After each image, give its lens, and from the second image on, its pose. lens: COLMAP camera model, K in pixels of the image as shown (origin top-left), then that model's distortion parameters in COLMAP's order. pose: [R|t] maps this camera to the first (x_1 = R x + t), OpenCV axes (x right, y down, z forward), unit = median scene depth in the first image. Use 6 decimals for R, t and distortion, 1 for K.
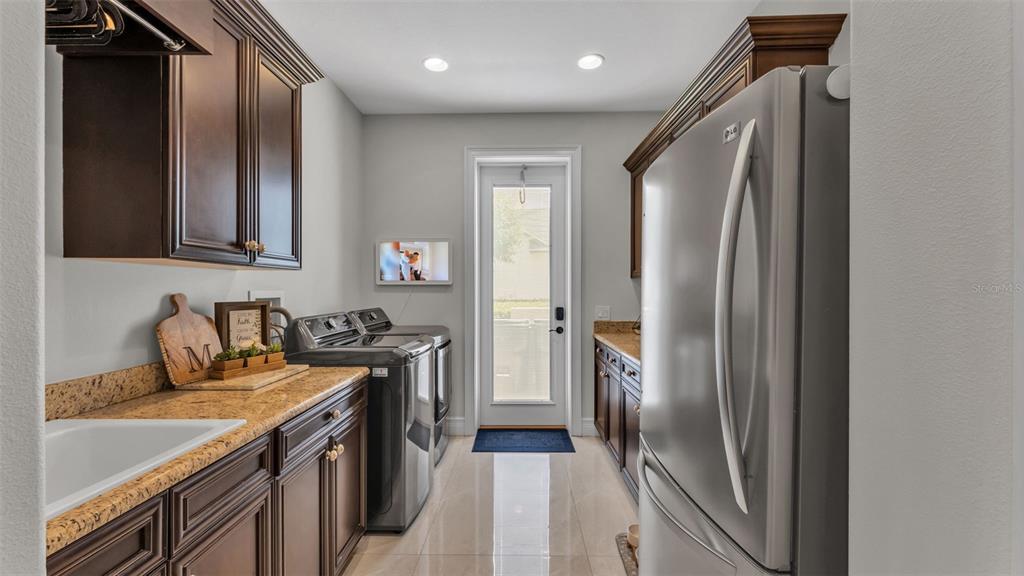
lens RADIAL K [[410.9, 0, 511.7], [0, 410.9, 283.7], [0, 0, 1]] dist [0.000128, 0.000126]
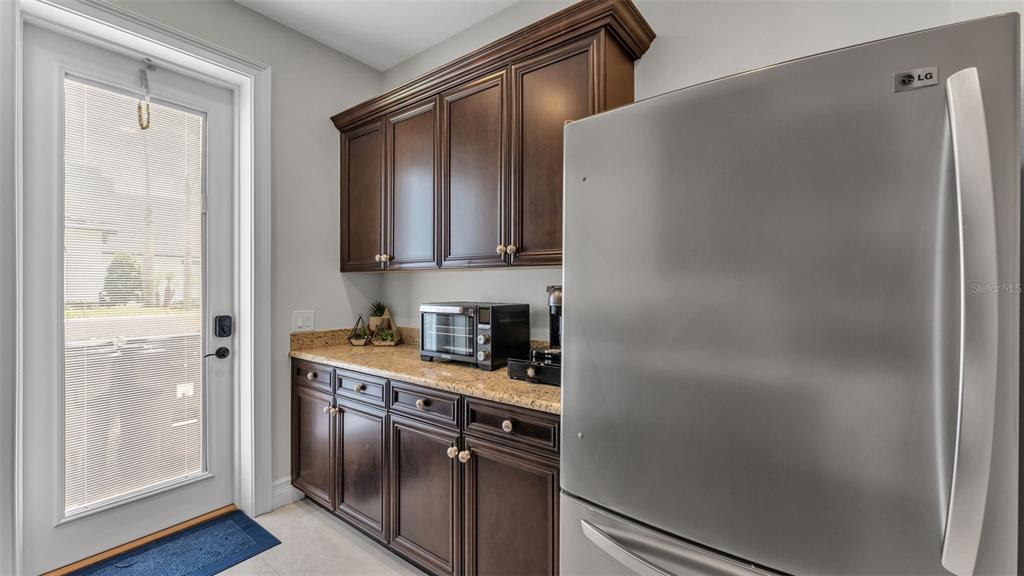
lens RADIAL K [[410.9, 0, 511.7], [0, 410.9, 283.7], [0, 0, 1]] dist [0.000128, 0.000126]
pose [[0.590418, 0.007190, 0.807066, -0.132197], [-0.010384, 0.999945, -0.001311, 0.005639], [-0.807031, -0.007607, 0.590460, 0.299556]]
